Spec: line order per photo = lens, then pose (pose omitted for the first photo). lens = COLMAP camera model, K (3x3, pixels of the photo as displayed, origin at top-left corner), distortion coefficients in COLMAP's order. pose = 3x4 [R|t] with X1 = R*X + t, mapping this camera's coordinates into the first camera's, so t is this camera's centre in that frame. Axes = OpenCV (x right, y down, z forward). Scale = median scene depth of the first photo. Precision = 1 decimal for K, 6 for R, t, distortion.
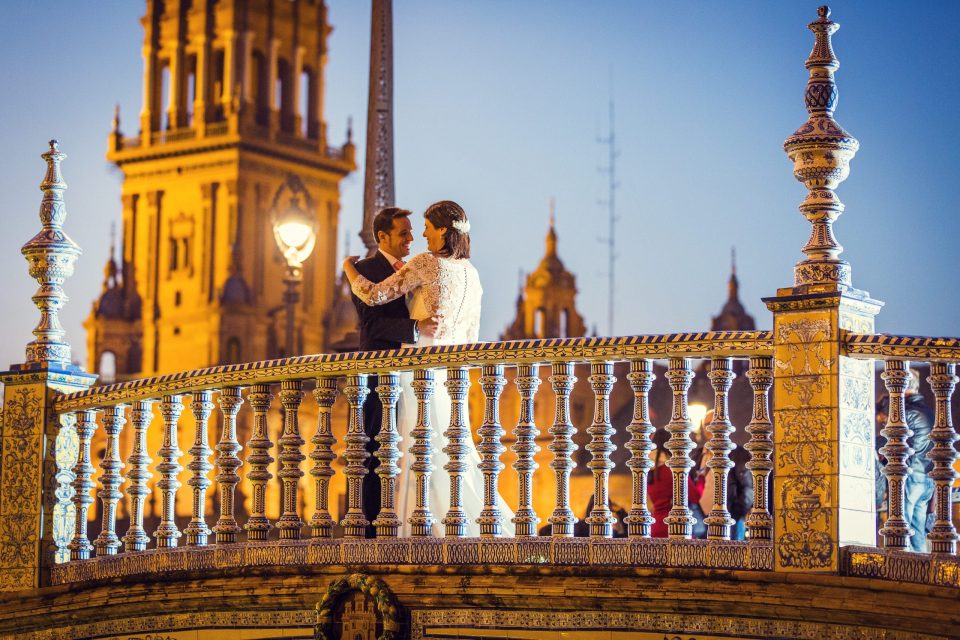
lens RADIAL K [[2586.7, 0, 477.6], [0, 2586.7, 318.8], [0, 0, 1]] dist [0.066693, 0.000000]
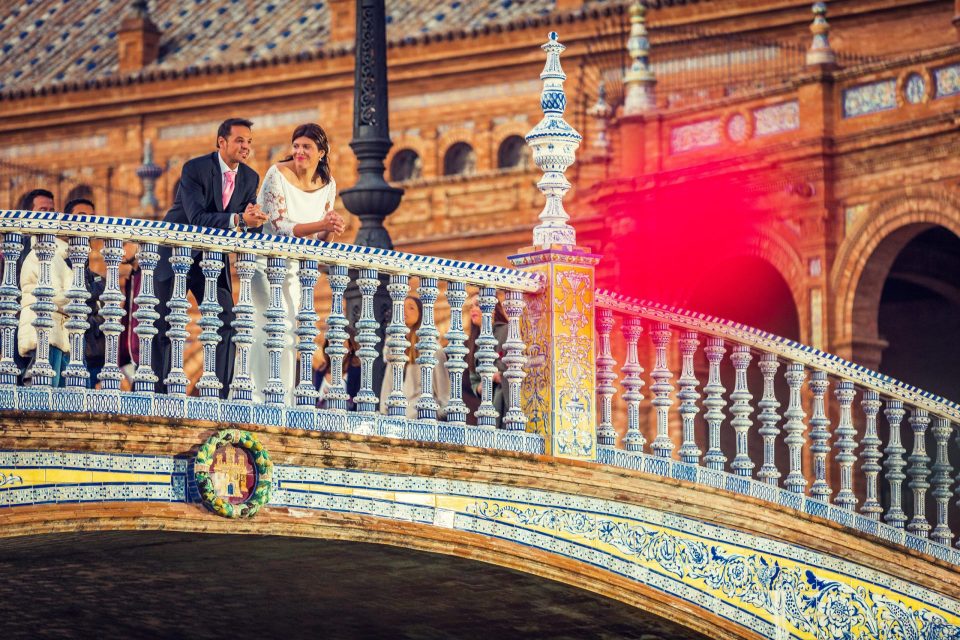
lens RADIAL K [[3755.8, 0, 482.7], [0, 3755.8, 318.1], [0, 0, 1]] dist [-0.095106, 0.000000]
pose [[0.266718, 0.107349, 0.957778, -1.550226], [-0.128842, 0.988829, -0.074949, 0.157061], [-0.955124, -0.103412, 0.277569, 0.455745]]
